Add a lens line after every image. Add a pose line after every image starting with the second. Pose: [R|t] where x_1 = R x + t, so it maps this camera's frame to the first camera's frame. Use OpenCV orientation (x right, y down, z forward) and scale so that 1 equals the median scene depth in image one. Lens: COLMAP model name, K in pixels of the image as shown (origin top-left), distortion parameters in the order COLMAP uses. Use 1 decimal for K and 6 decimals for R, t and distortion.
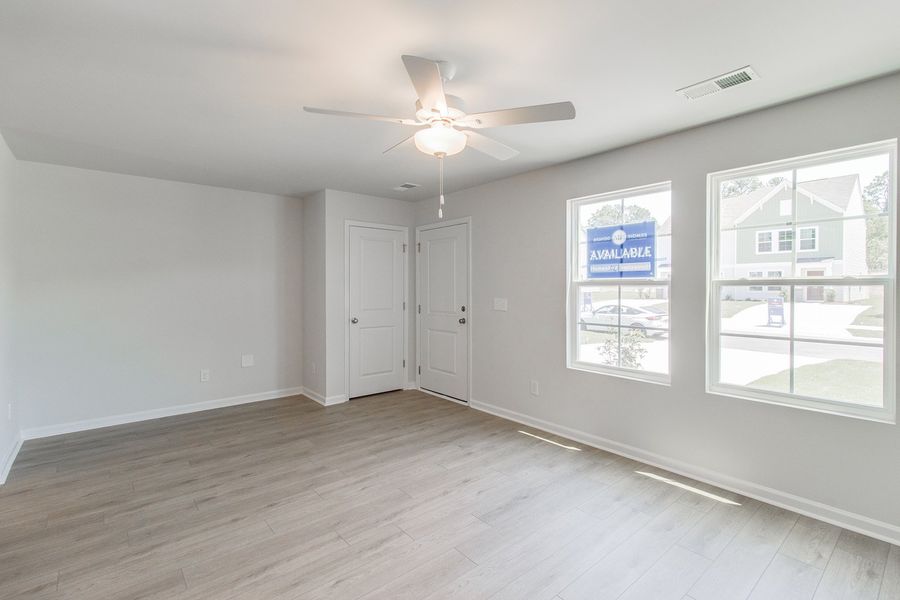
lens RADIAL K [[419.0, 0, 453.9], [0, 419.0, 290.1], [0, 0, 1]] dist [0.001763, -0.000240]
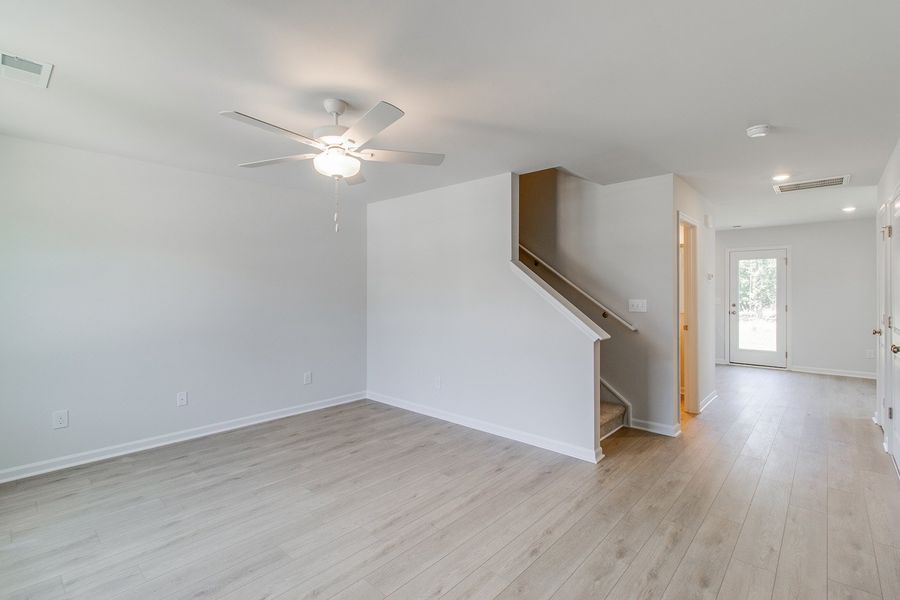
lens RADIAL K [[419.0, 0, 453.9], [0, 419.0, 290.1], [0, 0, 1]] dist [0.001763, -0.000240]
pose [[-0.991165, -0.000751, -0.132636, -0.120206], [-0.001590, 0.999979, 0.006221, -0.013196], [0.132628, 0.006377, -0.991145, 1.340236]]
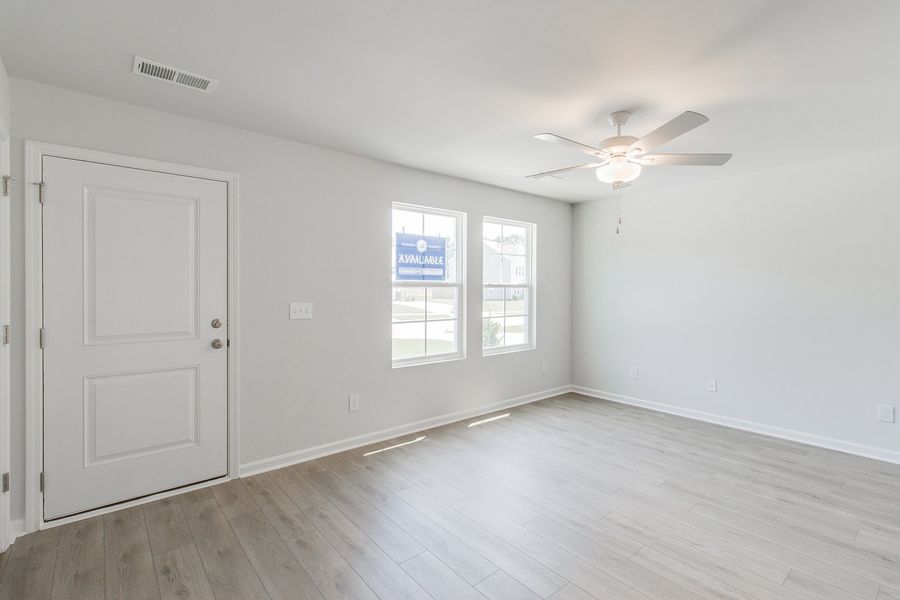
lens RADIAL K [[419.0, 0, 453.9], [0, 419.0, 290.1], [0, 0, 1]] dist [0.001763, -0.000240]
pose [[0.007862, -0.002848, 0.999965, -0.786882], [0.003552, 0.999990, 0.002820, -0.004720], [-0.999963, 0.003529, 0.007872, 0.905893]]
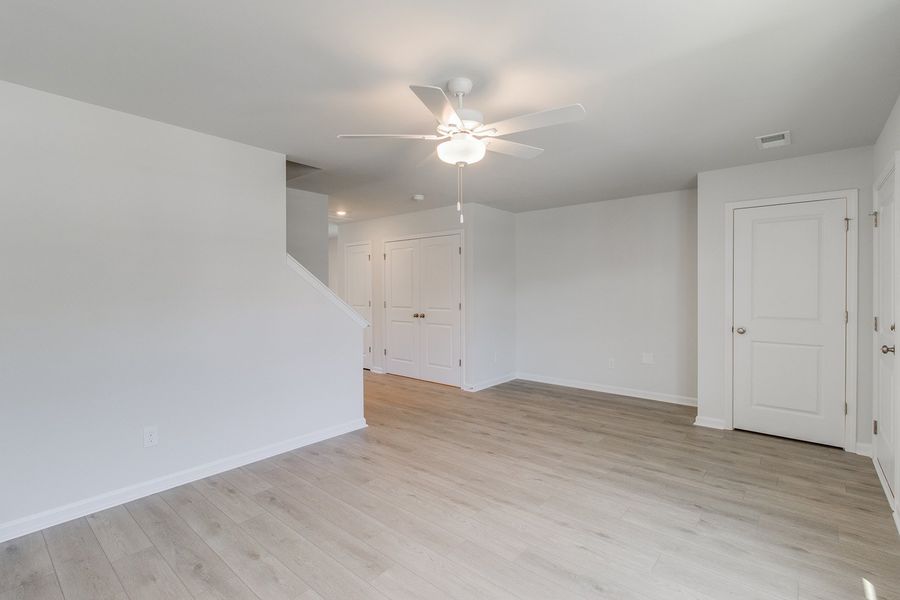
lens RADIAL K [[419.0, 0, 453.9], [0, 419.0, 290.1], [0, 0, 1]] dist [0.001763, -0.000240]
pose [[0.164081, 0.005559, -0.986431, 0.627693], [-0.004640, 0.999977, 0.004864, -0.004312], [0.986436, 0.003779, 0.164103, 0.494608]]
